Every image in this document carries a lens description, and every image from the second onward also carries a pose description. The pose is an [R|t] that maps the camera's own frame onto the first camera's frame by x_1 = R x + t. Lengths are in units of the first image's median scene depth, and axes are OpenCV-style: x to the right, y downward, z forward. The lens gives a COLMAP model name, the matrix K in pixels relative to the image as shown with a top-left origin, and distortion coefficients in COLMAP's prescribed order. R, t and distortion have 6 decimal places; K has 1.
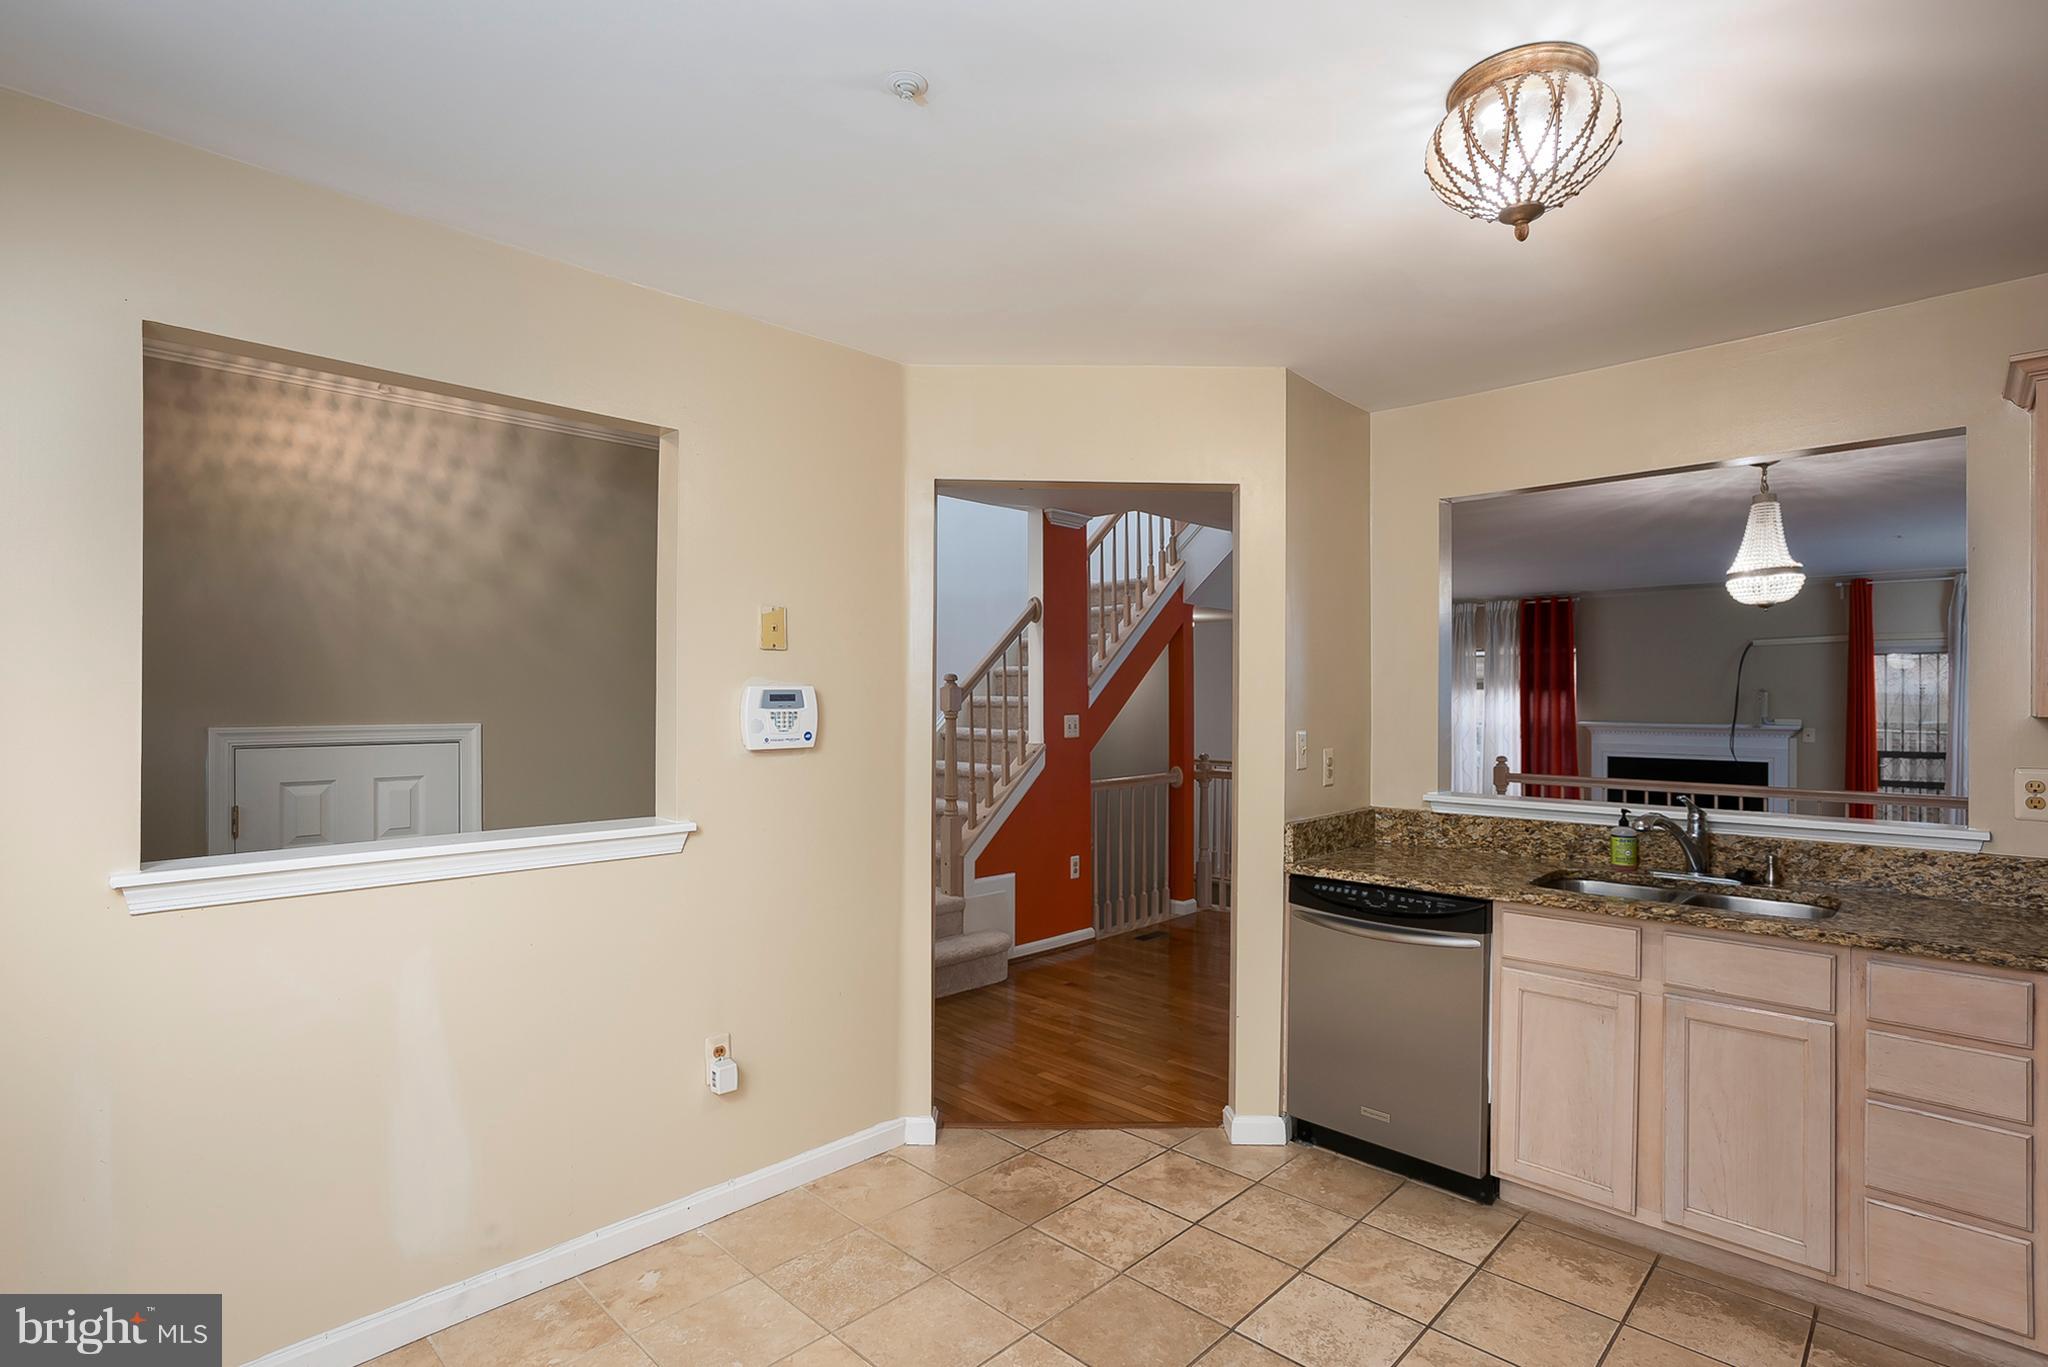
lens RADIAL K [[966.5, 0, 1028.1], [0, 966.5, 692.2], [0, 0, 1]] dist [-0.068827, 0.028418]
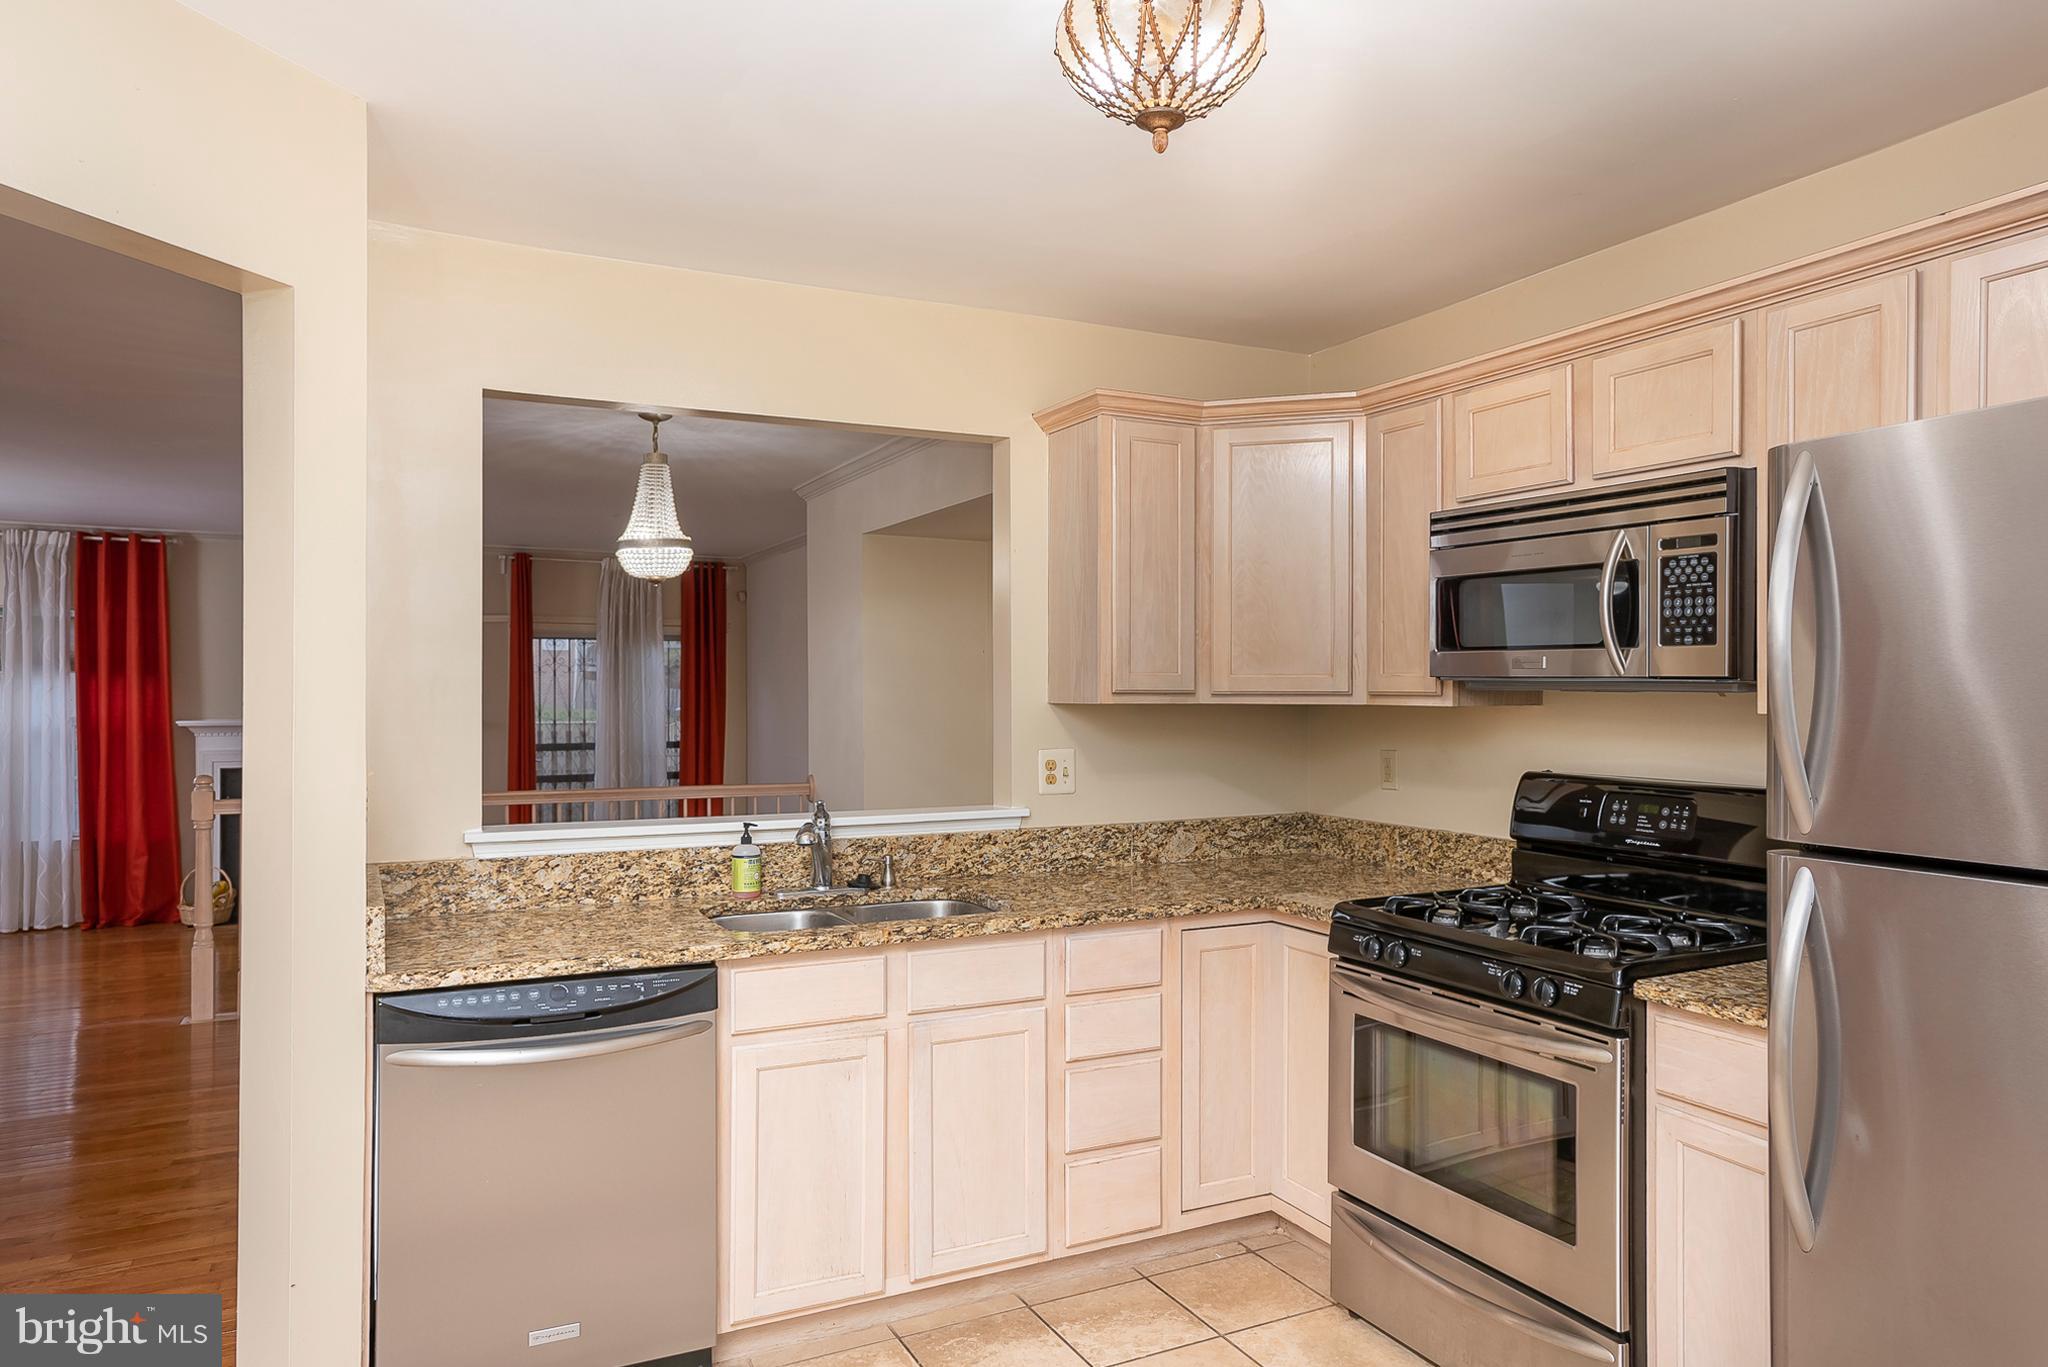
lens RADIAL K [[1289.3, 0, 1020.1], [0, 1289.3, 695.8], [0, 0, 1]] dist [-0.001539, -0.000348]
pose [[0.331664, -0.006940, 0.943372, -0.343535], [-0.006721, 0.999930, 0.009719, 0.001164], [-0.943374, -0.009563, 0.331594, 0.406493]]
